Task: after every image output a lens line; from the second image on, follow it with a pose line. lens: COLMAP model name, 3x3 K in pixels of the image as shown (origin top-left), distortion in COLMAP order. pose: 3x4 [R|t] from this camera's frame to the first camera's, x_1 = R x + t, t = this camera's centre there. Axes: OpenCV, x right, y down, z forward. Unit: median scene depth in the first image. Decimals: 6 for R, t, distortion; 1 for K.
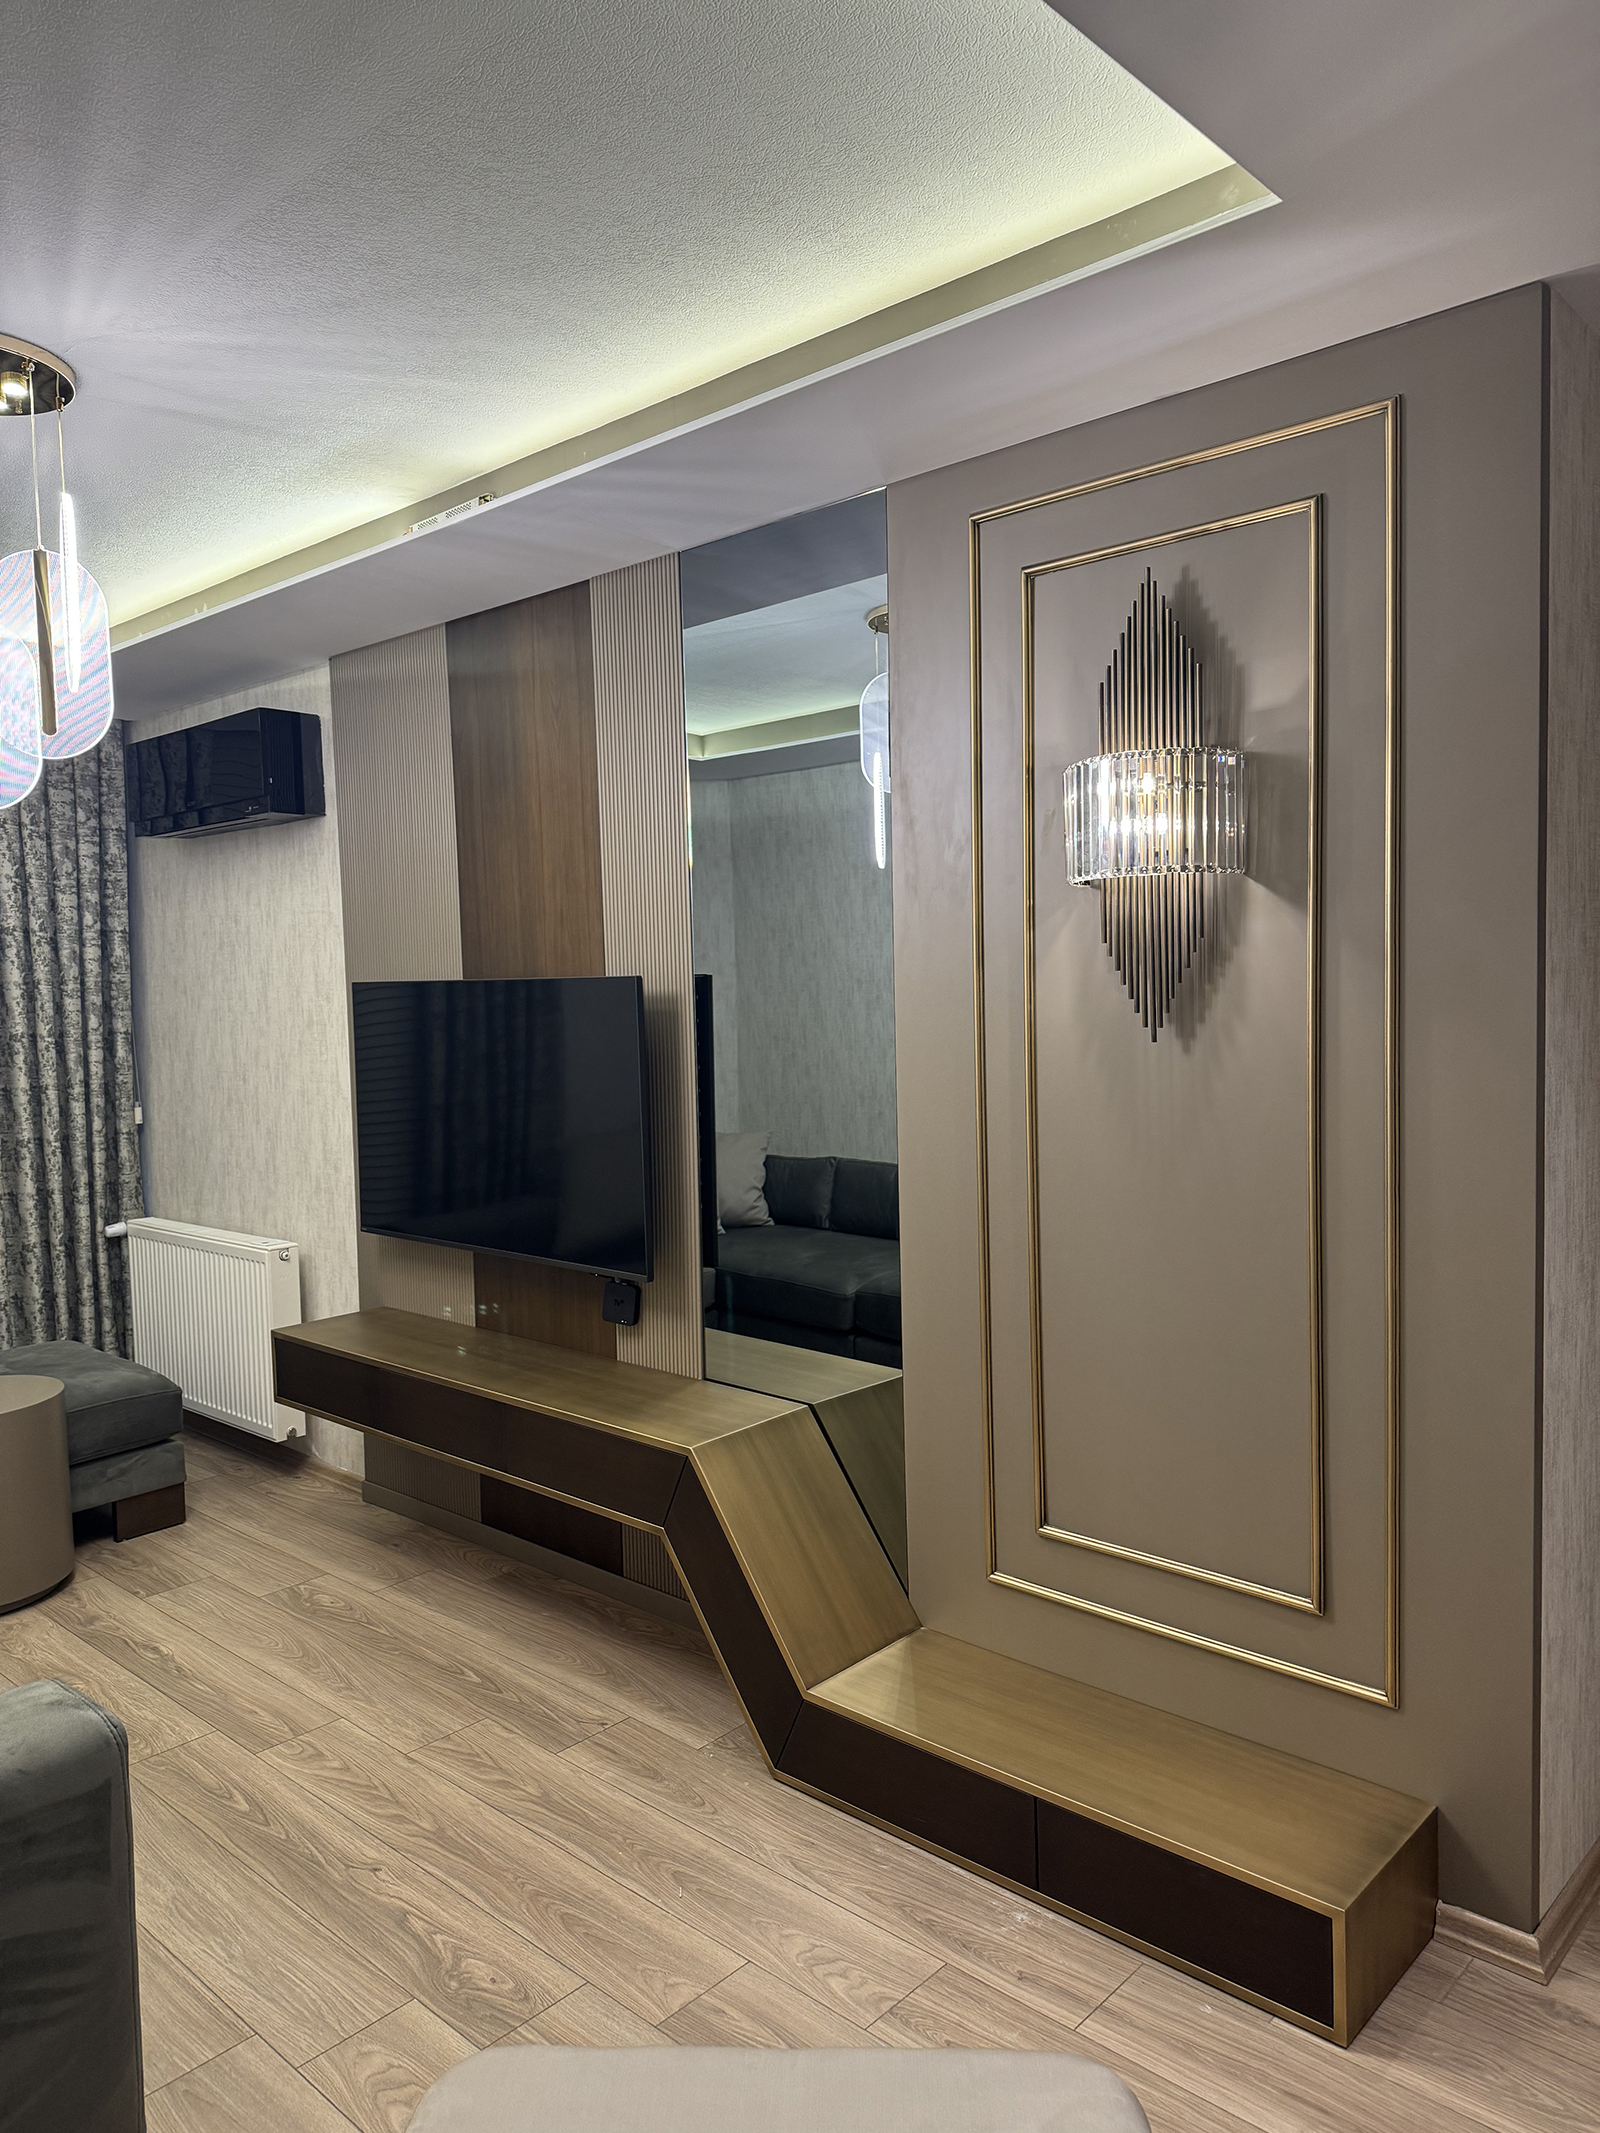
lens RADIAL K [[1495.3, 0, 797.5], [0, 1495.3, 1053.9], [0, 0, 1]] dist [0.040178, -0.047932]
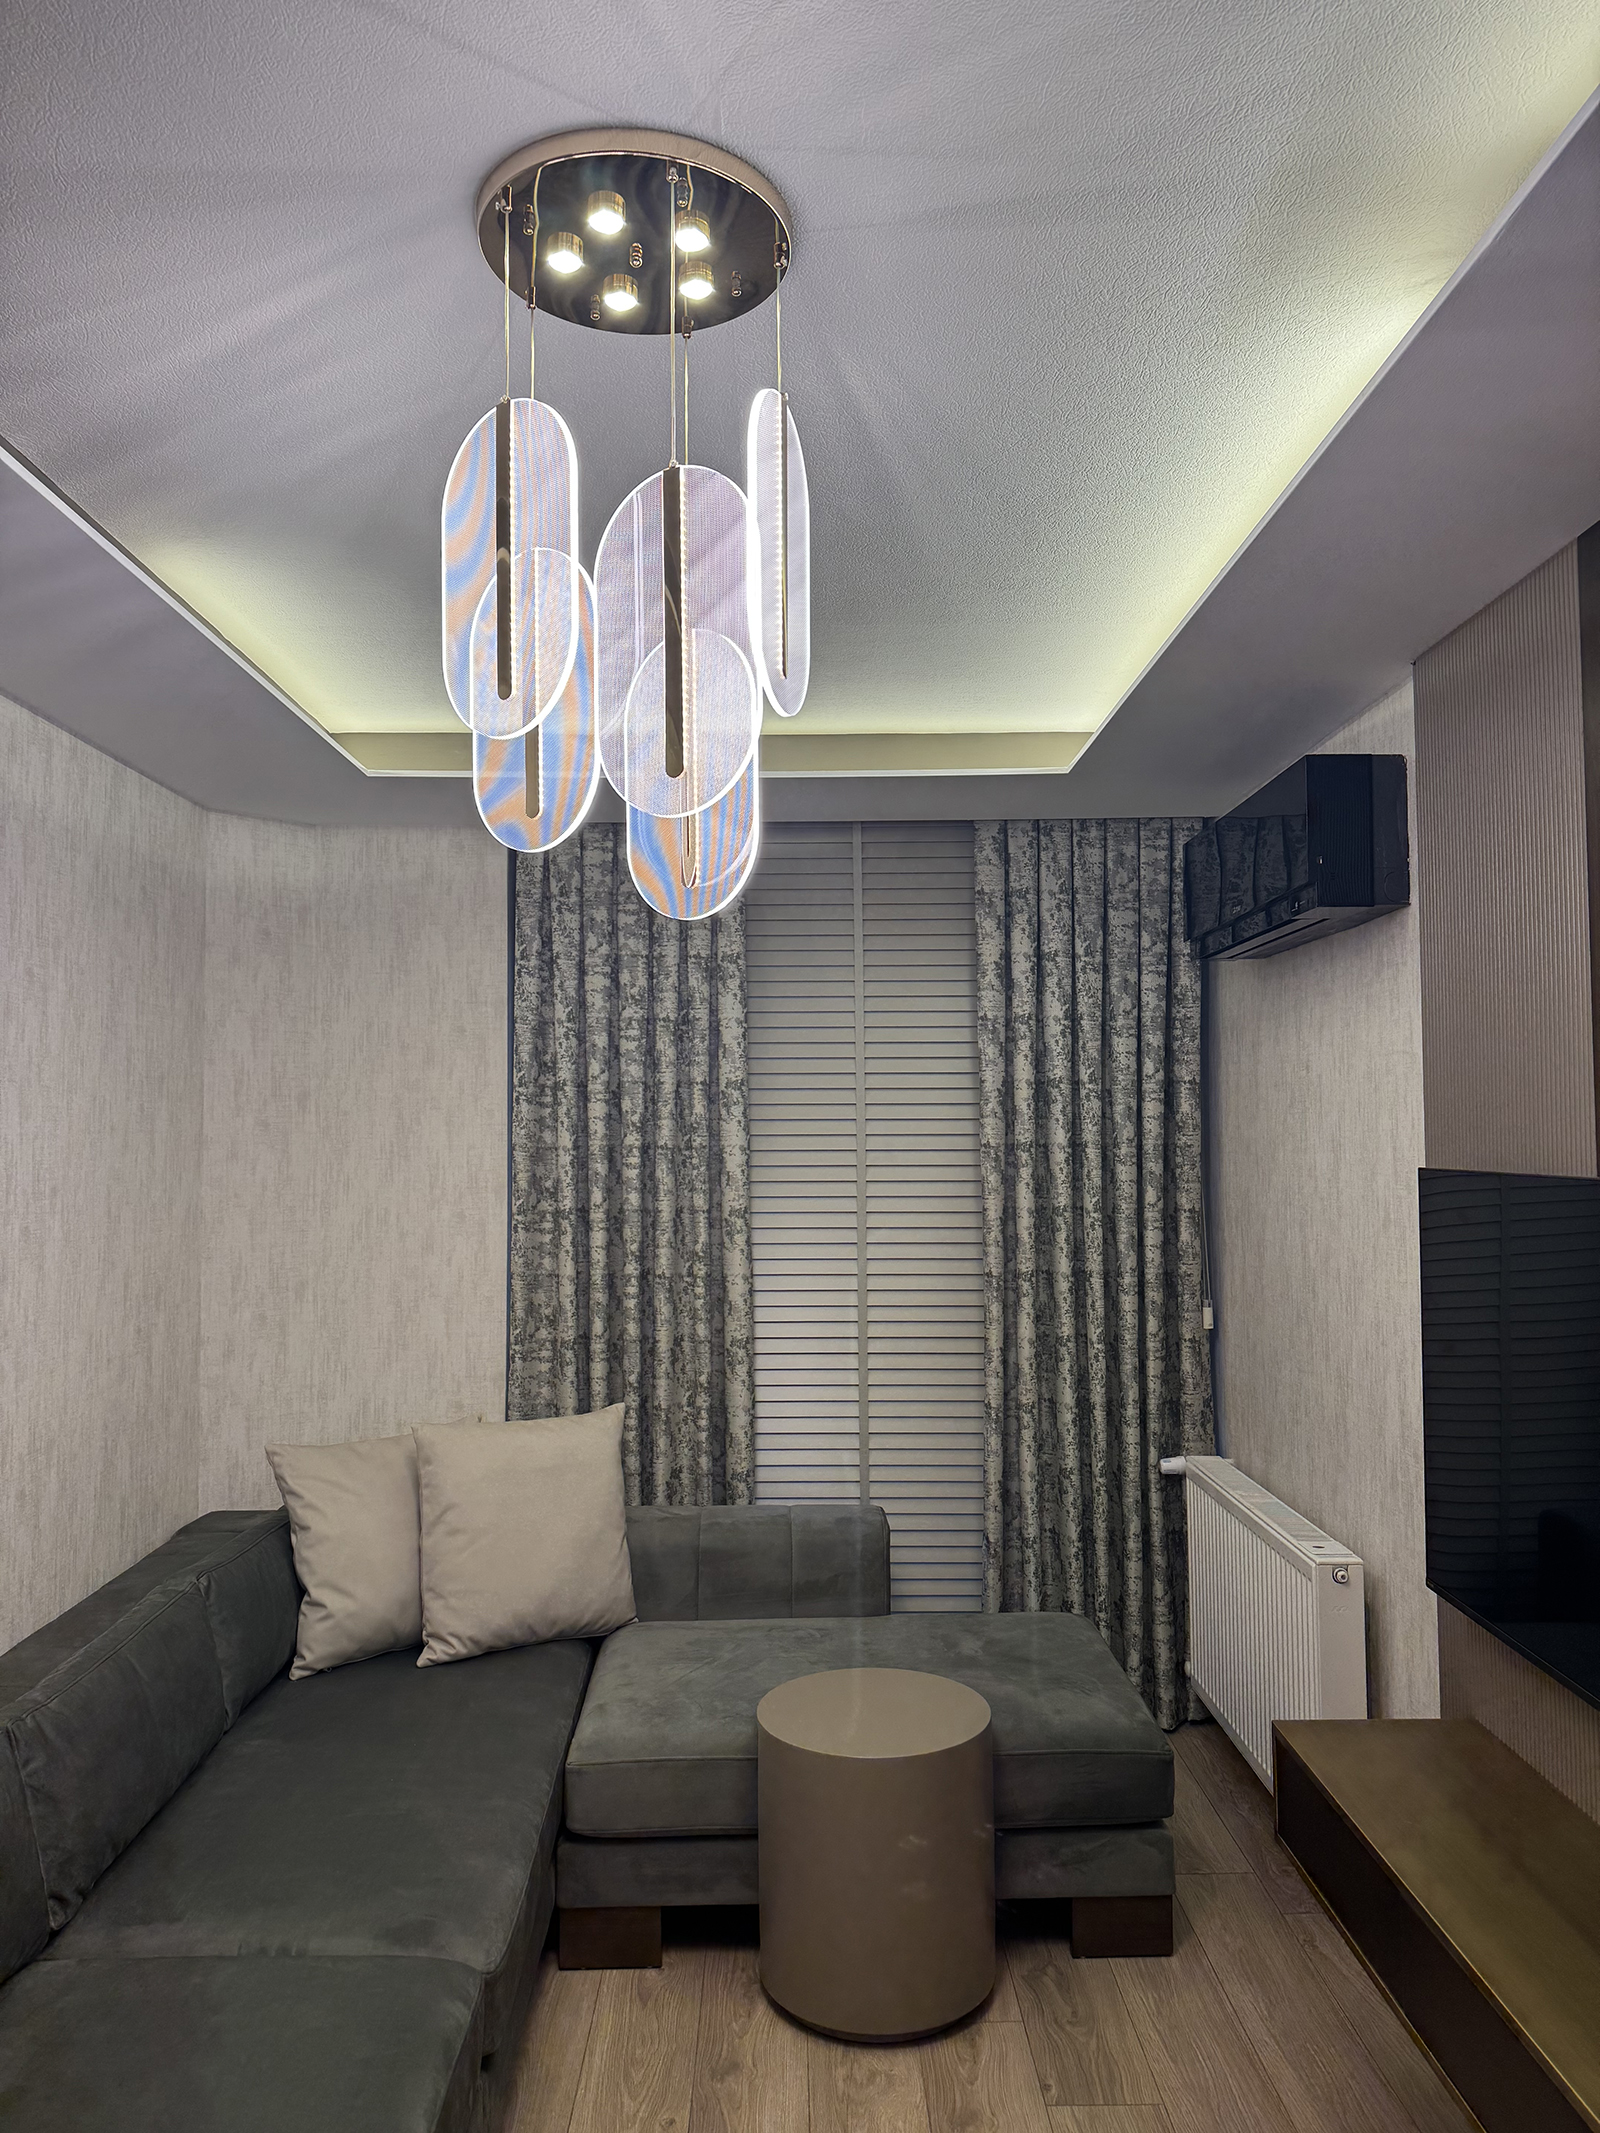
lens RADIAL K [[1495.3, 0, 766.5], [0, 1495.3, 1045.4], [0, 0, 1]] dist [0.040178, -0.047932]
pose [[0.674469, -0.022639, -0.737956, -0.020169], [-0.051552, 0.995646, -0.077662, -0.032005], [0.736501, 0.090424, 0.670365, 0.353265]]
